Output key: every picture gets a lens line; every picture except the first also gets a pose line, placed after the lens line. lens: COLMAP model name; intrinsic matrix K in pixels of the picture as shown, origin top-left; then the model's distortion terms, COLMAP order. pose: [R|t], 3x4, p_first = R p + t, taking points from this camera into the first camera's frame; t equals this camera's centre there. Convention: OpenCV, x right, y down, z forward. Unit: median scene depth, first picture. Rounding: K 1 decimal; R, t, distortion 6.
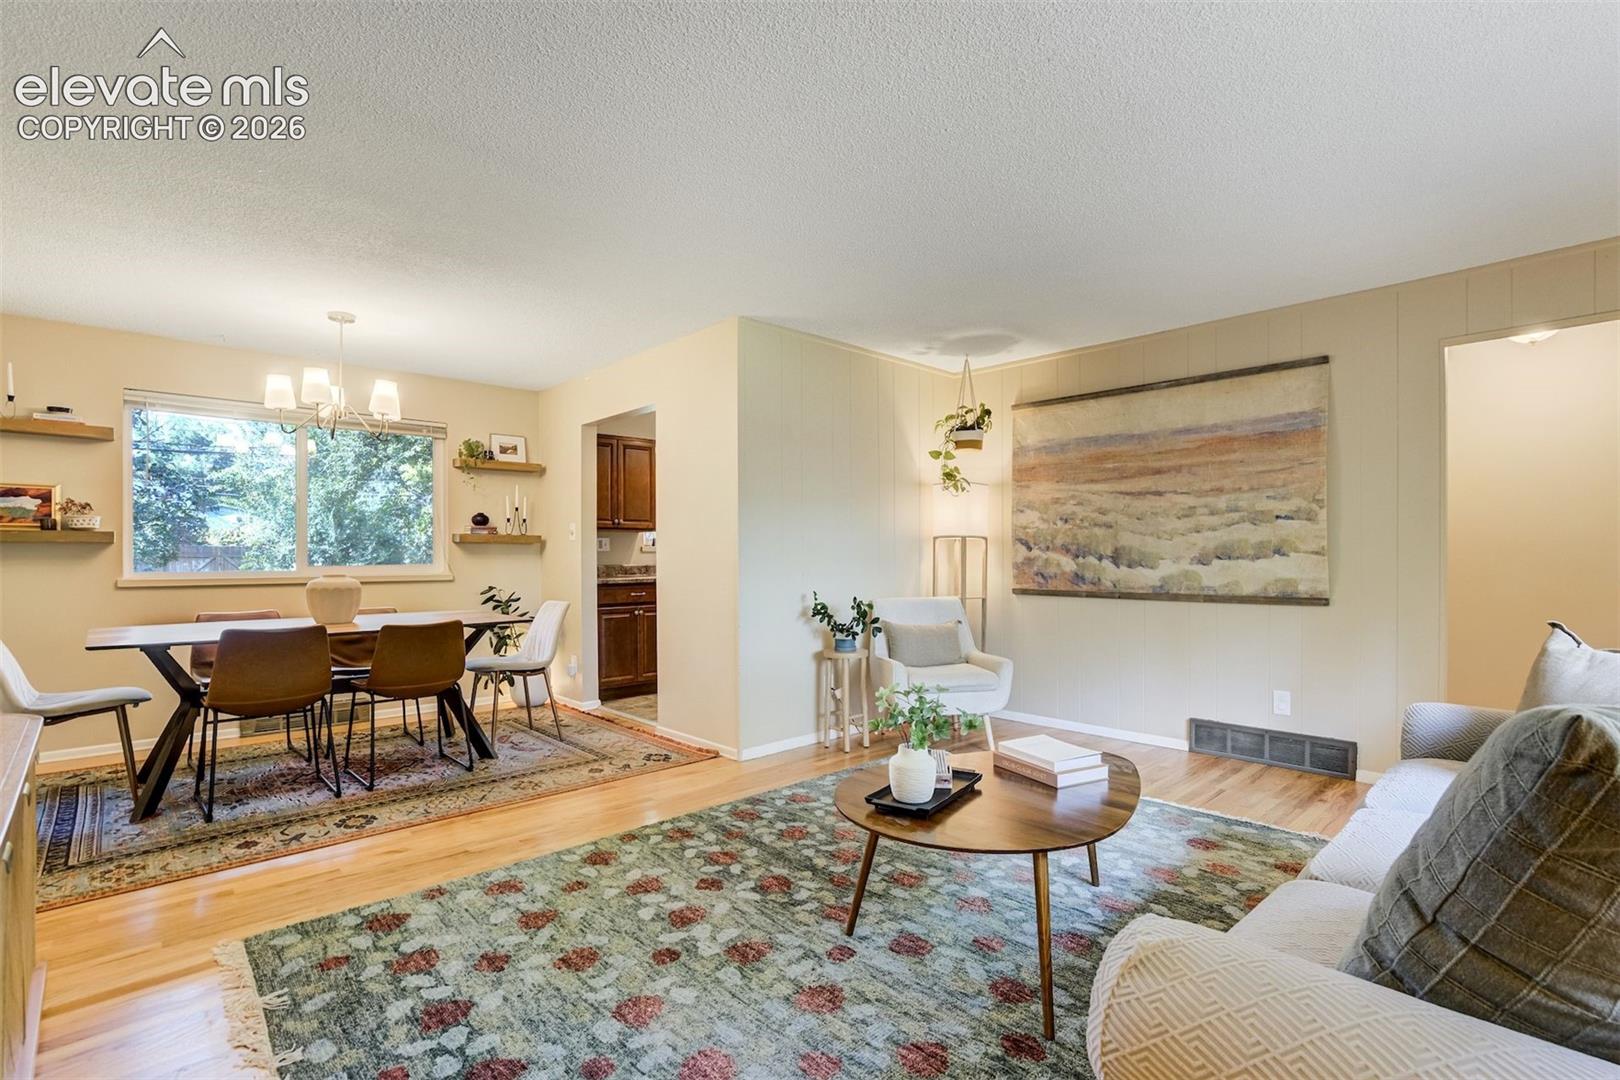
lens RADIAL K [[785.9, 0, 835.1], [0, 785.9, 555.3], [0, 0, 1]] dist [-0.057522, 0.024048]
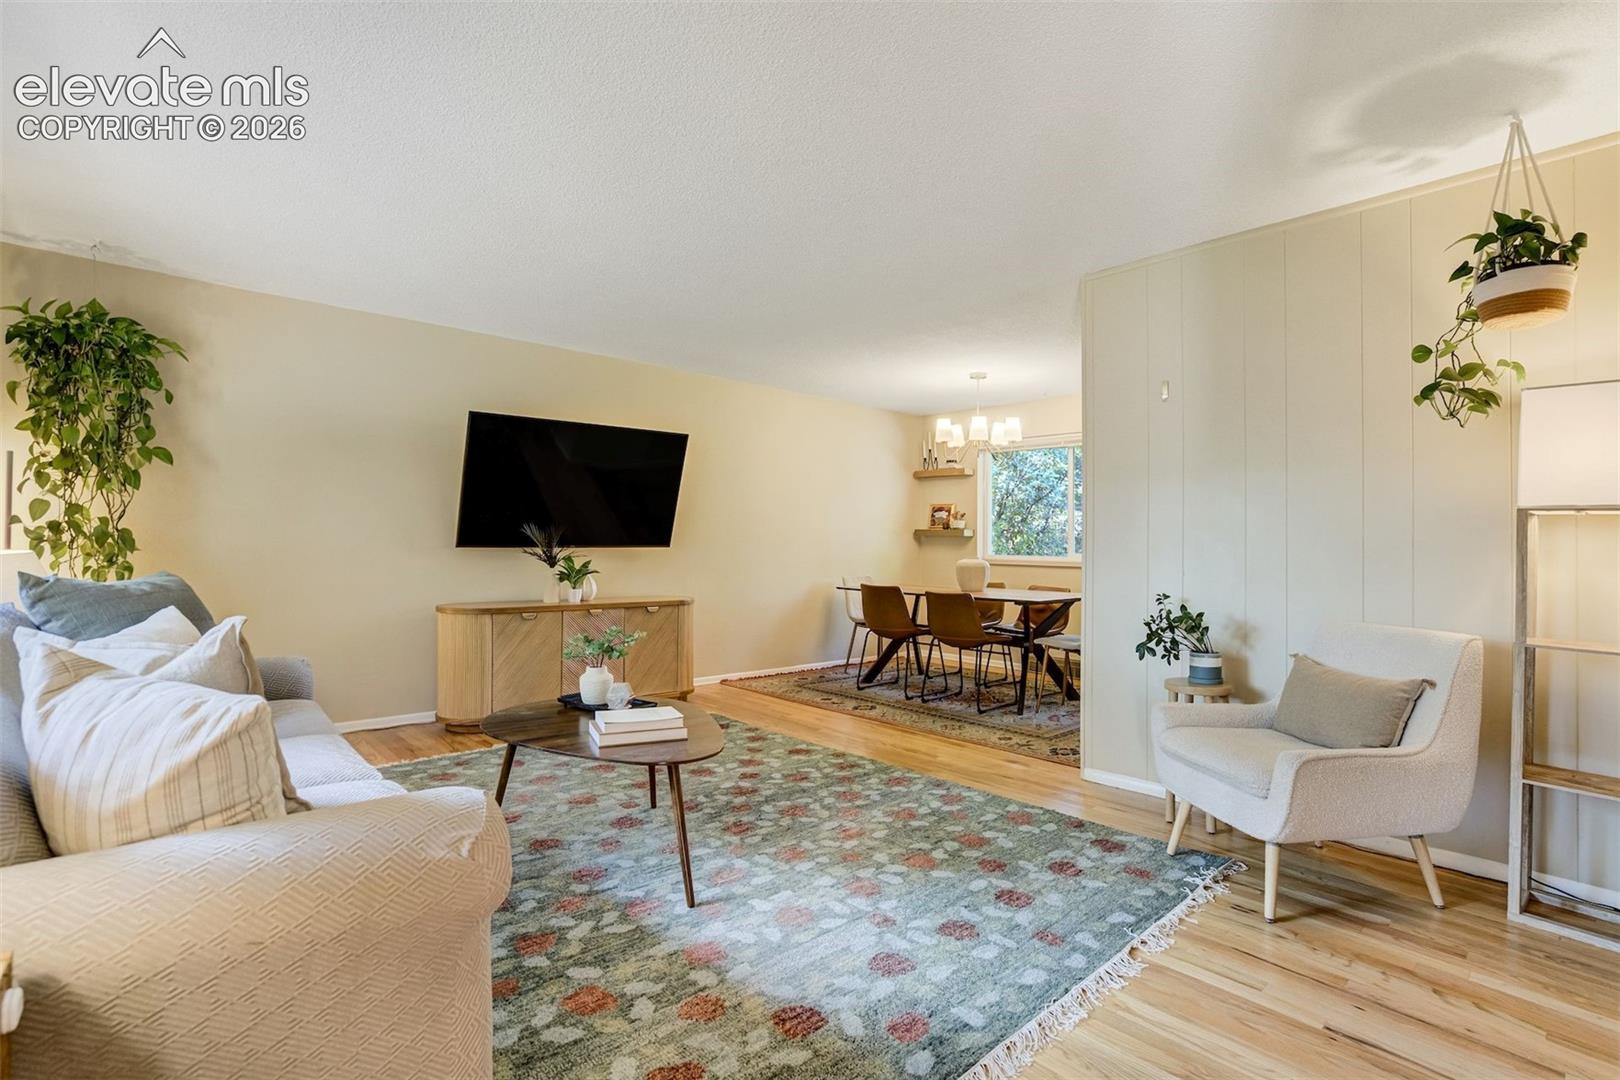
lens RADIAL K [[790.8, 0, 816.8], [0, 790.8, 549.1], [0, 0, 1]] dist [-0.055337, 0.025066]
pose [[-0.061855, 0.008940, -0.998045, 0.952218], [-0.014515, 0.999846, 0.009855, 0.000525], [0.997980, 0.015097, -0.061716, 0.925192]]
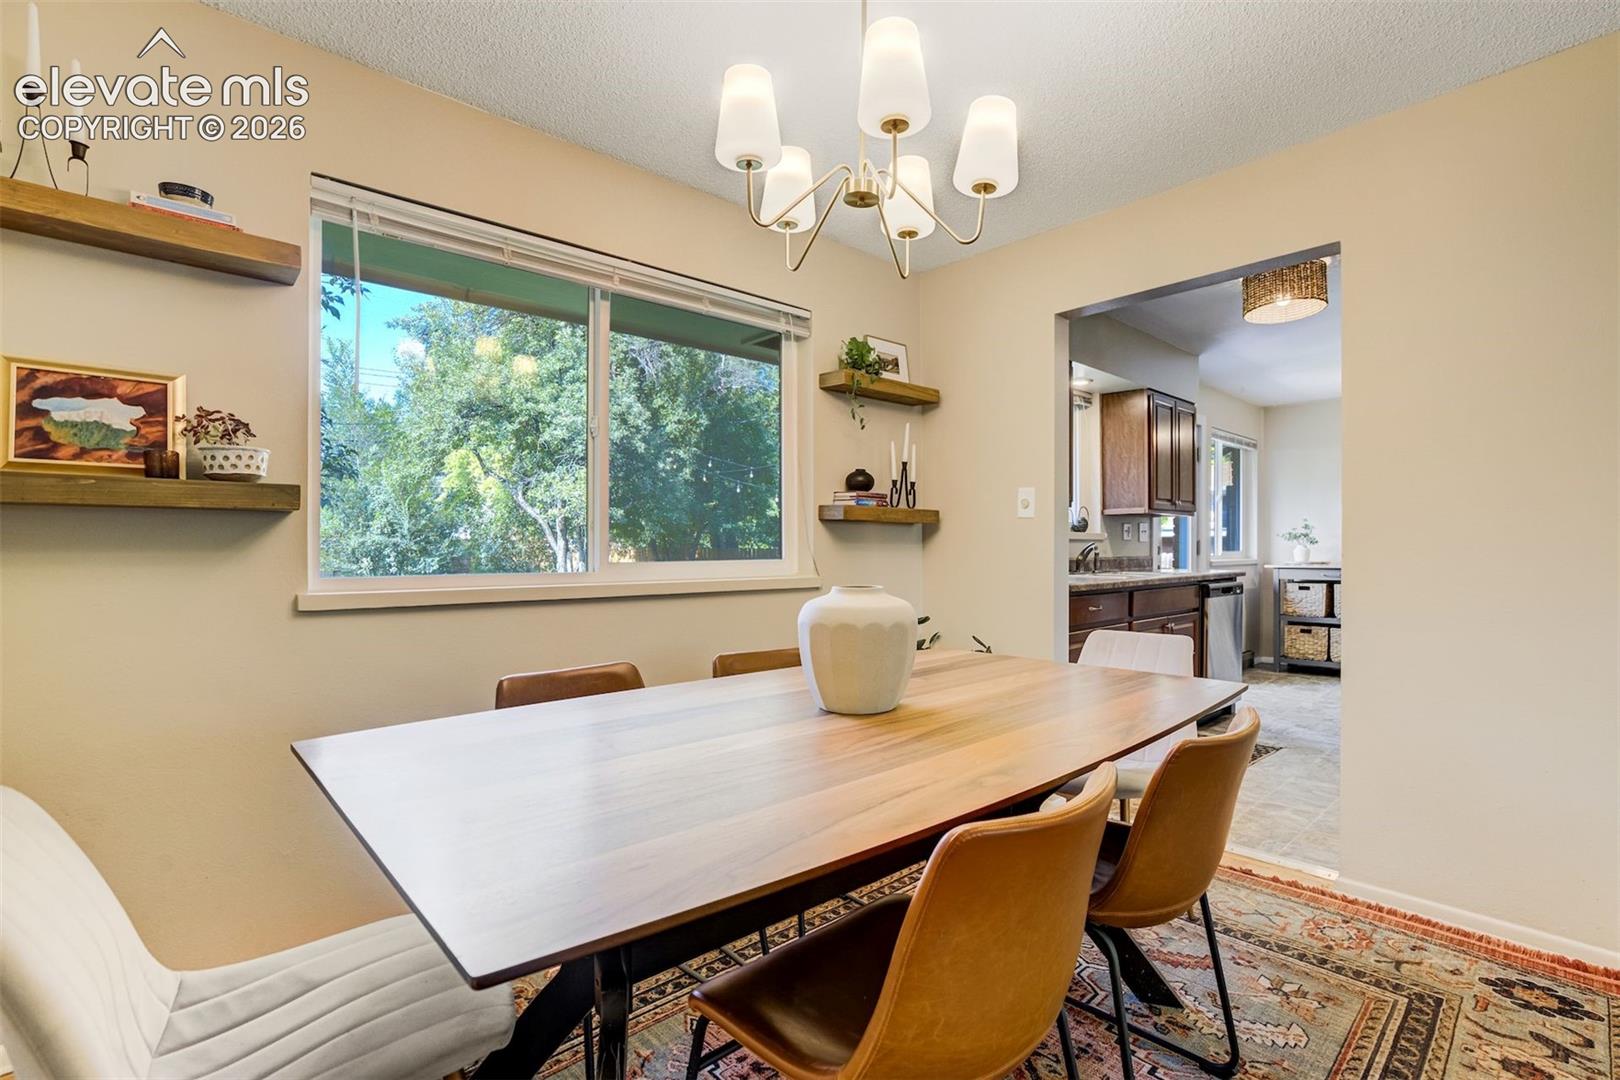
lens RADIAL K [[790.8, 0, 816.8], [0, 790.8, 549.1], [0, 0, 1]] dist [-0.055337, 0.025066]
pose [[0.999082, -0.001645, -0.042810, -0.756750], [0.001626, 0.999999, -0.000491, 0.007563], [0.042811, 0.000421, 0.999083, 0.681367]]
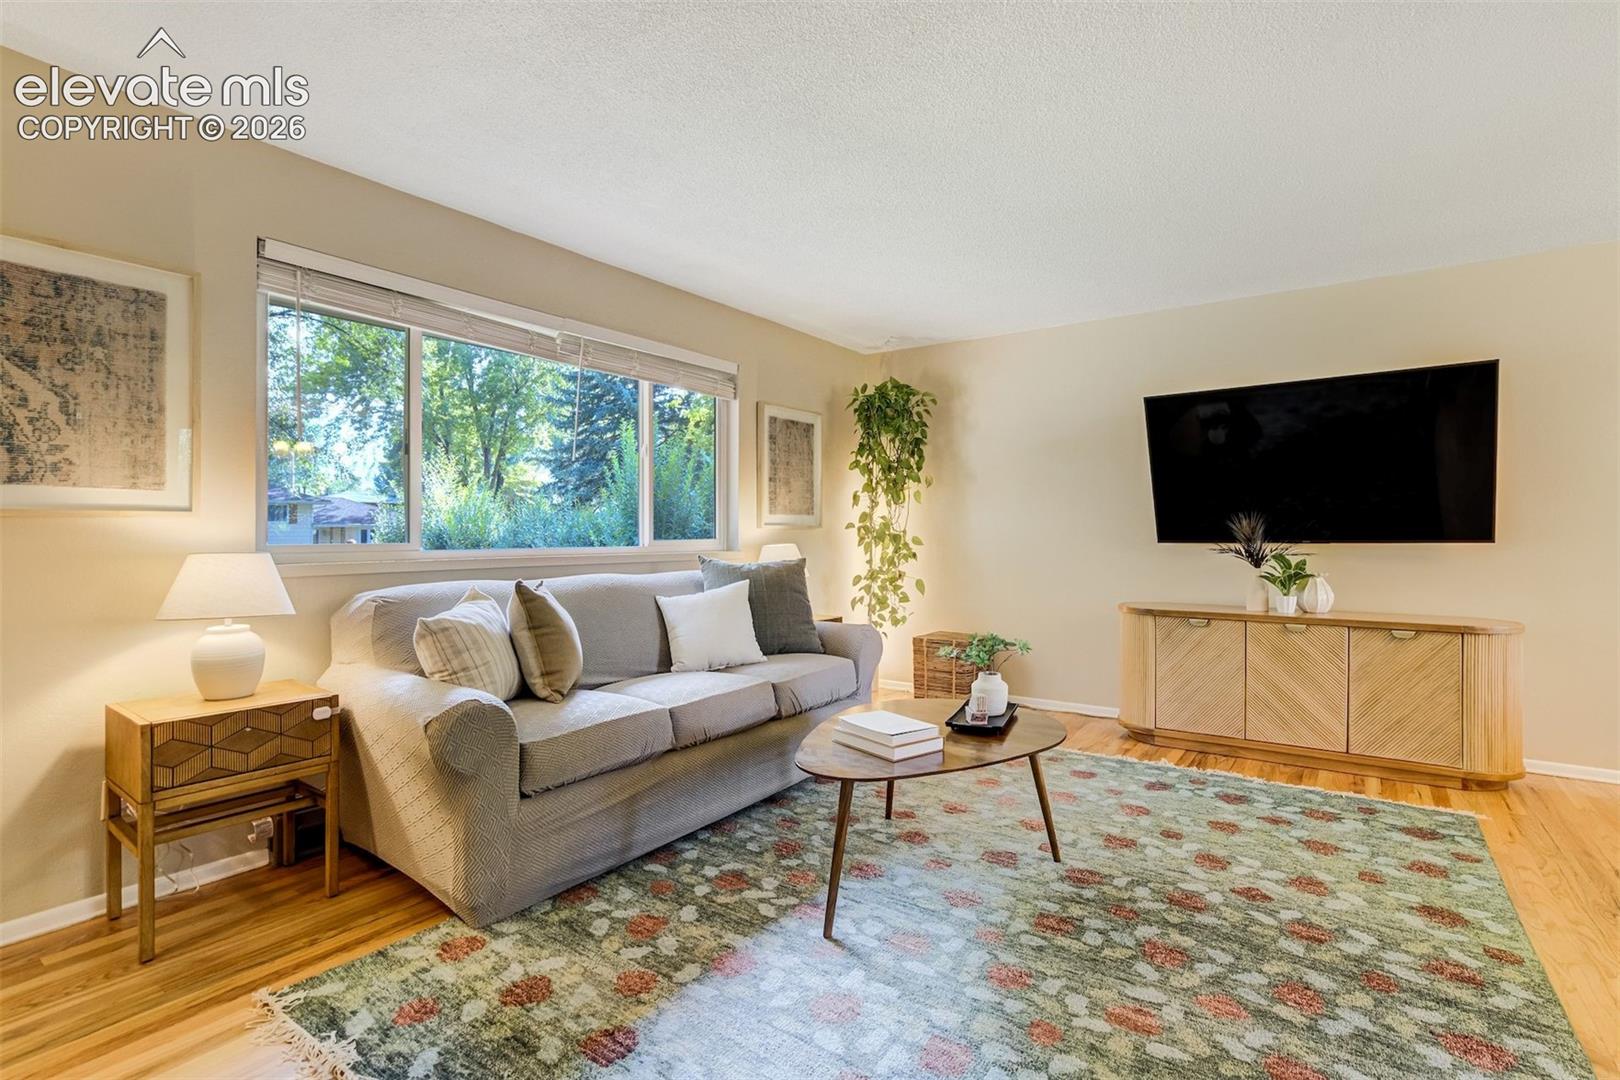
lens RADIAL K [[757.6, 0, 797.9], [0, 757.6, 538.0], [0, 0, 1]] dist [-0.037685, 0.020846]
pose [[-0.991493, 0.004263, -0.130087, 0.362474], [0.003492, 0.999975, 0.006153, 0.002702], [0.130110, 0.005646, -0.991484, 1.374331]]
